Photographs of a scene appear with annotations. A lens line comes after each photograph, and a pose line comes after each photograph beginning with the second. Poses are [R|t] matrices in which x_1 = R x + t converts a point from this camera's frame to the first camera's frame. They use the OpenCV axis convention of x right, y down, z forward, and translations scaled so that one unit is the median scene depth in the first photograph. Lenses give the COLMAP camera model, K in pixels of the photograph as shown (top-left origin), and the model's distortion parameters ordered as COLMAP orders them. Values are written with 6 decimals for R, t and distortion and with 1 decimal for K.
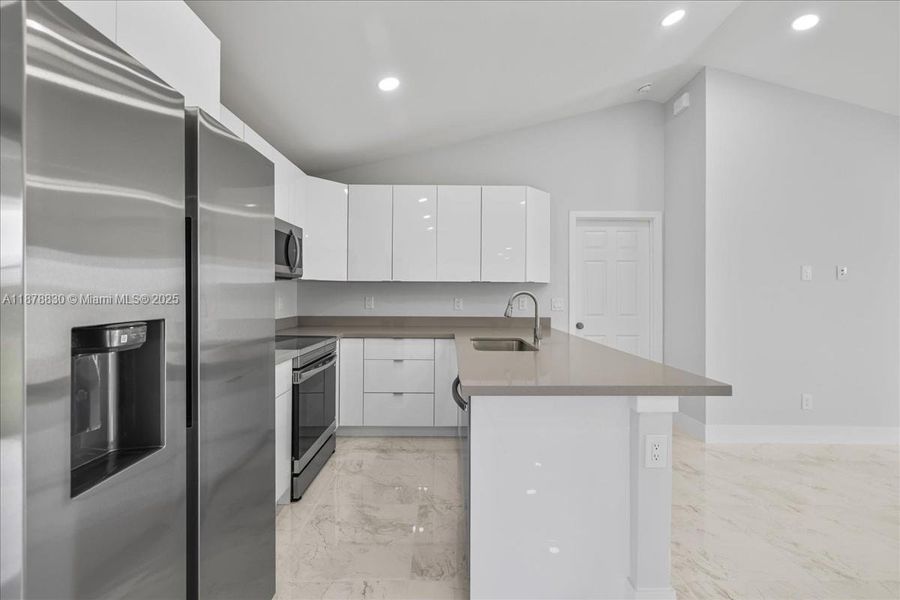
lens RADIAL K [[377.4, 0, 451.4], [0, 377.4, 292.0], [0, 0, 1]] dist [0.001905, 0.000163]
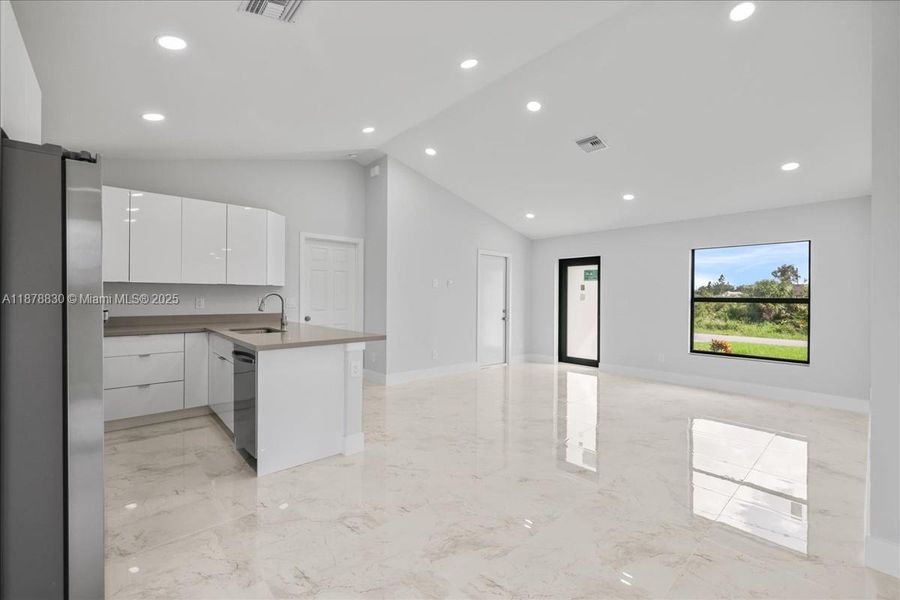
lens RADIAL K [[377.4, 0, 448.6], [0, 377.4, 293.2], [0, 0, 1]] dist [0.001905, 0.000163]
pose [[0.752389, 0.003799, 0.658709, -0.198216], [-0.005164, 0.999987, 0.000132, -0.003481], [-0.658699, -0.003501, 0.752398, -0.400523]]
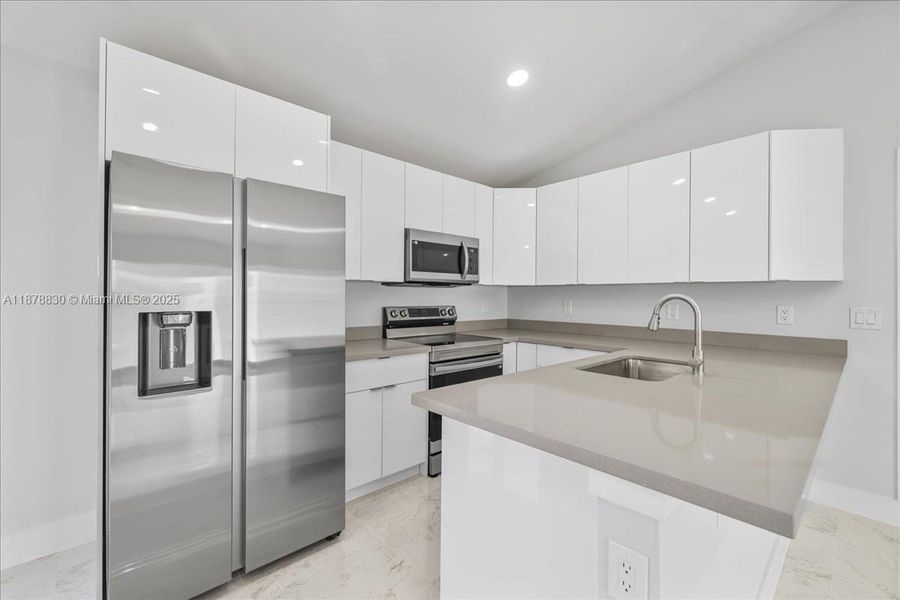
lens RADIAL K [[377.4, 0, 450.9], [0, 377.4, 295.3], [0, 0, 1]] dist [0.001905, 0.000163]
pose [[0.672926, -0.003330, -0.739702, 0.336604], [0.000162, 0.999991, -0.004354, 0.001728], [0.739709, 0.002810, 0.672921, 0.182197]]
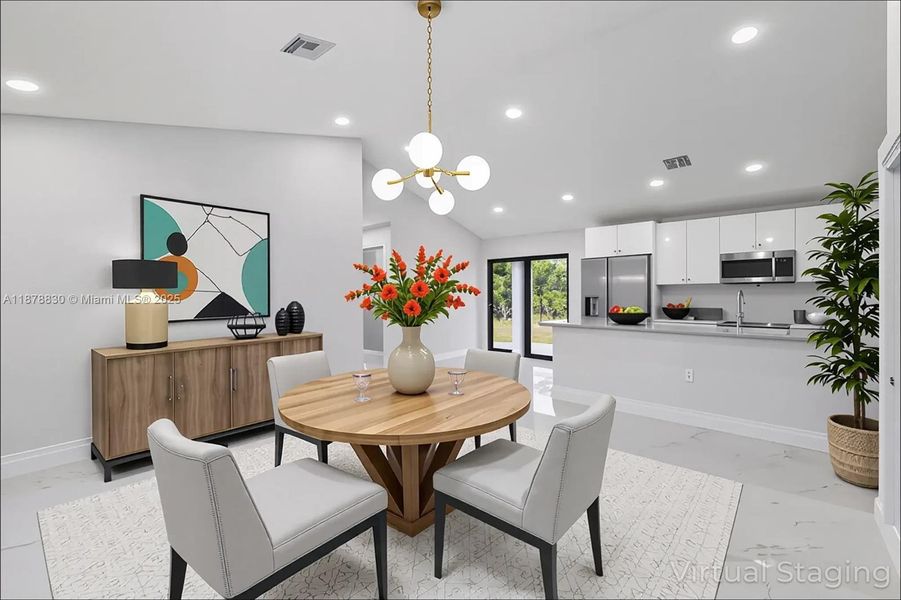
lens RADIAL K [[377.9, 0, 449.4], [0, 377.9, 296.4], [0, 0, 1]] dist [0.001905, 0.000163]
pose [[-0.654708, 0.002272, -0.755879, 1.529782], [-0.002176, 0.999986, 0.004891, 0.012922], [0.755879, 0.004847, -0.654694, 0.873028]]
